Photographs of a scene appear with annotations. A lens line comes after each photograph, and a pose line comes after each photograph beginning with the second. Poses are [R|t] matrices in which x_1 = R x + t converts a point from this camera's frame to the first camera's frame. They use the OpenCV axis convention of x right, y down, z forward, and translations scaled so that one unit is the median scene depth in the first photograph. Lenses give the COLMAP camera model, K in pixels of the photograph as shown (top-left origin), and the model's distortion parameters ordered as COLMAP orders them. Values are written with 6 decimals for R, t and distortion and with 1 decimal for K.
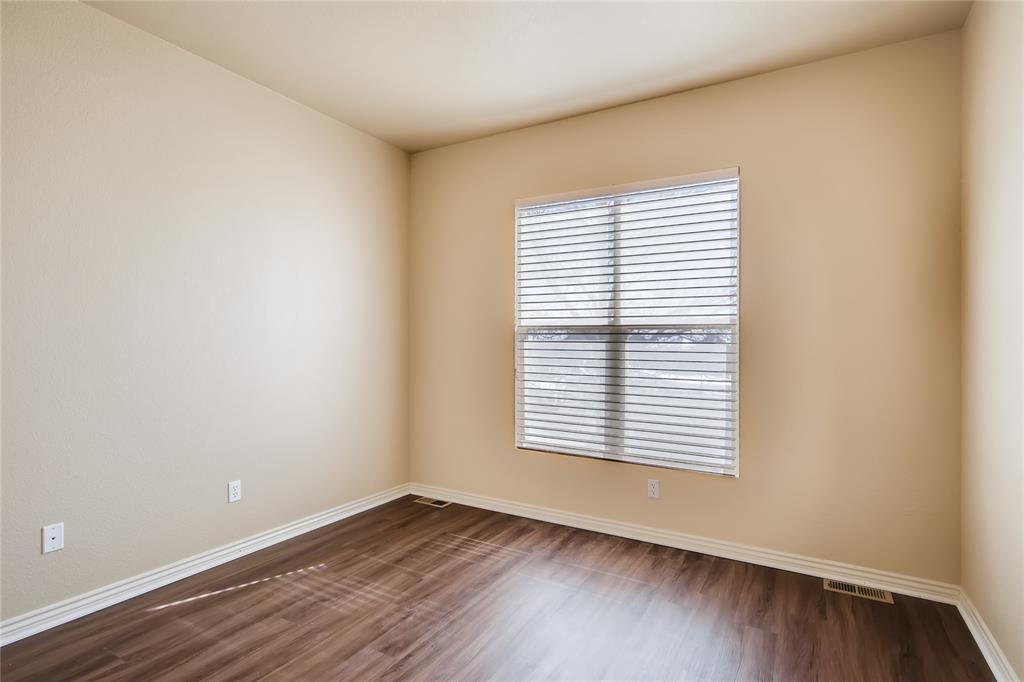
lens RADIAL K [[517.0, 0, 510.2], [0, 517.0, 344.2], [0, 0, 1]] dist [-0.001395, 0.003352]
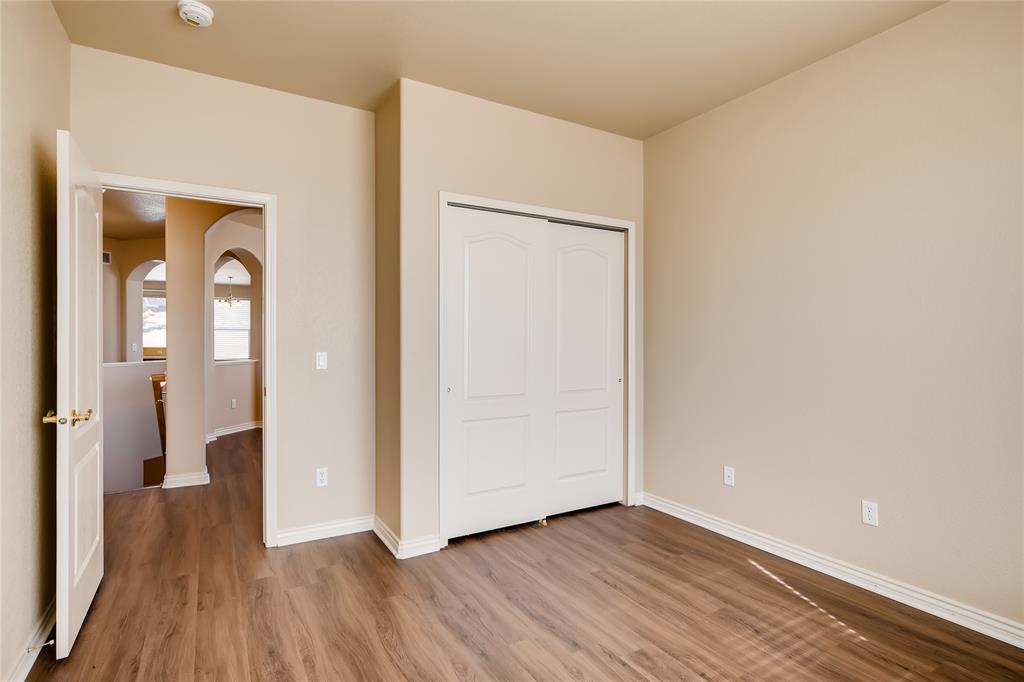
lens RADIAL K [[517.0, 0, 509.9], [0, 517.0, 340.8], [0, 0, 1]] dist [-0.001395, 0.003352]
pose [[-0.487046, 0.000786, -0.873376, 0.634695], [-0.003829, 0.999988, 0.003035, -0.008398], [0.873368, 0.004822, -0.487037, 1.070236]]
